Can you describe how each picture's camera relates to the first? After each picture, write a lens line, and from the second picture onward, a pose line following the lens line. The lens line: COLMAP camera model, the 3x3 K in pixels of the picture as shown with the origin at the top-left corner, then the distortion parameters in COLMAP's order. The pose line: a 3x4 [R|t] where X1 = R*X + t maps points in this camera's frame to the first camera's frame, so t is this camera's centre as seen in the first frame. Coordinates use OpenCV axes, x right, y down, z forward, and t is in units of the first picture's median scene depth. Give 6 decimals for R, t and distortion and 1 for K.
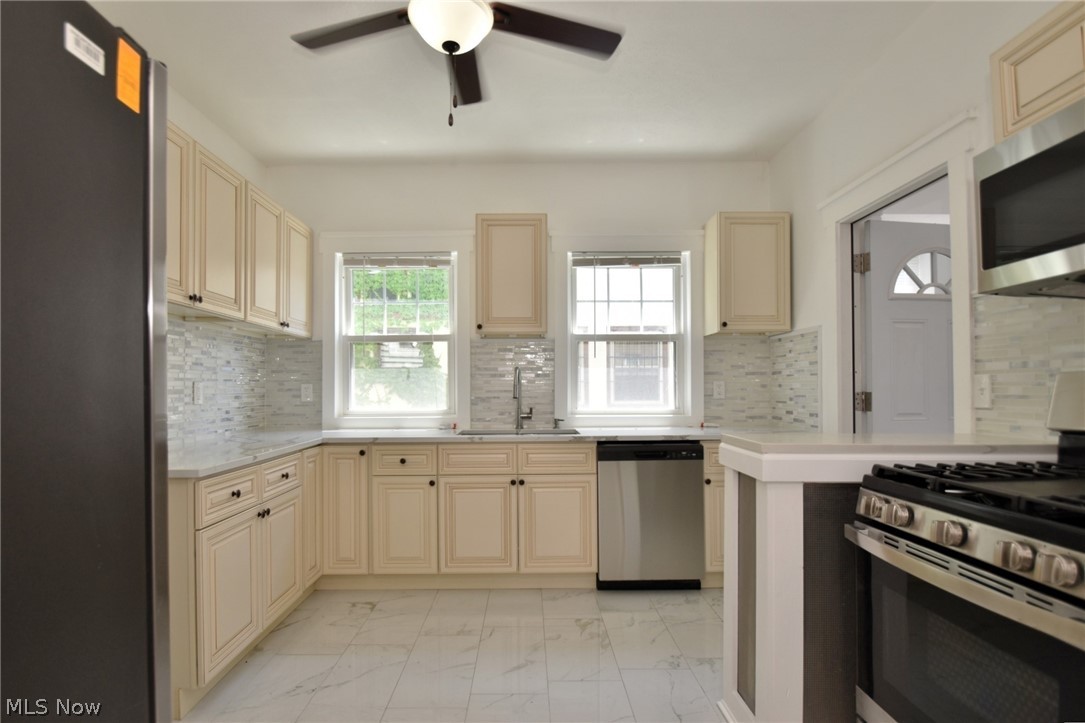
lens RADIAL K [[557.9, 0, 536.5], [0, 557.9, 385.3], [0, 0, 1]] dist [-0.000274, -0.000082]
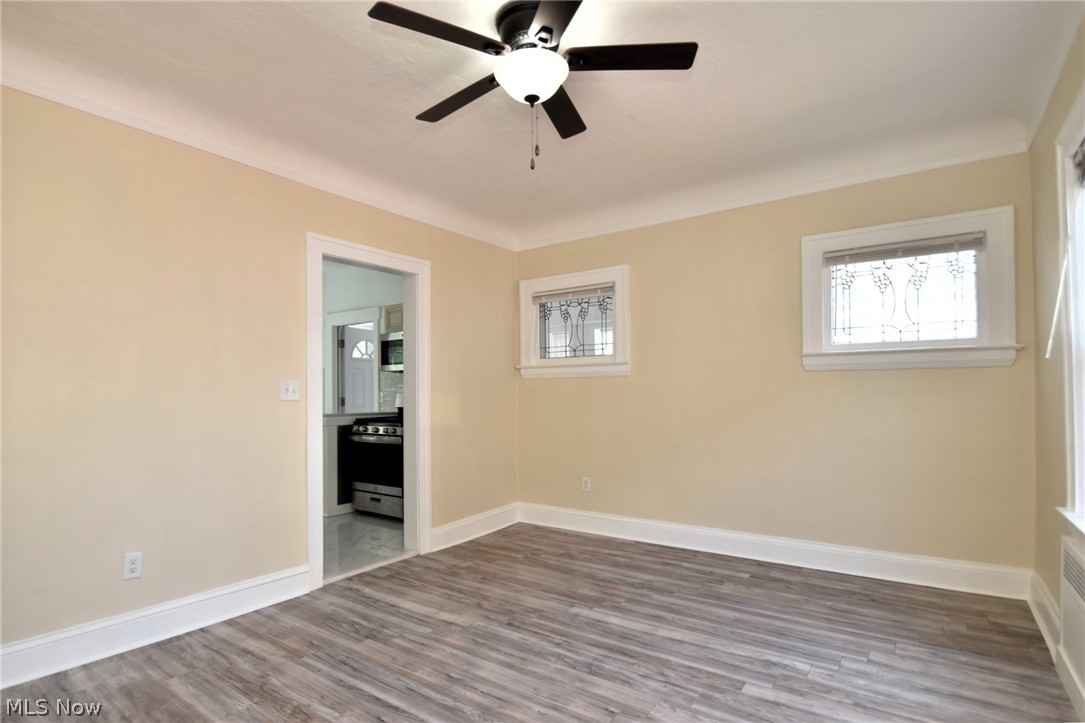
lens RADIAL K [[557.9, 0, 536.5], [0, 557.9, 385.3], [0, 0, 1]] dist [-0.000274, -0.000082]
pose [[0.589299, 0.018348, 0.807707, -0.864196], [-0.010469, 0.999832, -0.015075, -0.014783], [-0.807847, 0.000428, 0.589392, -1.099160]]
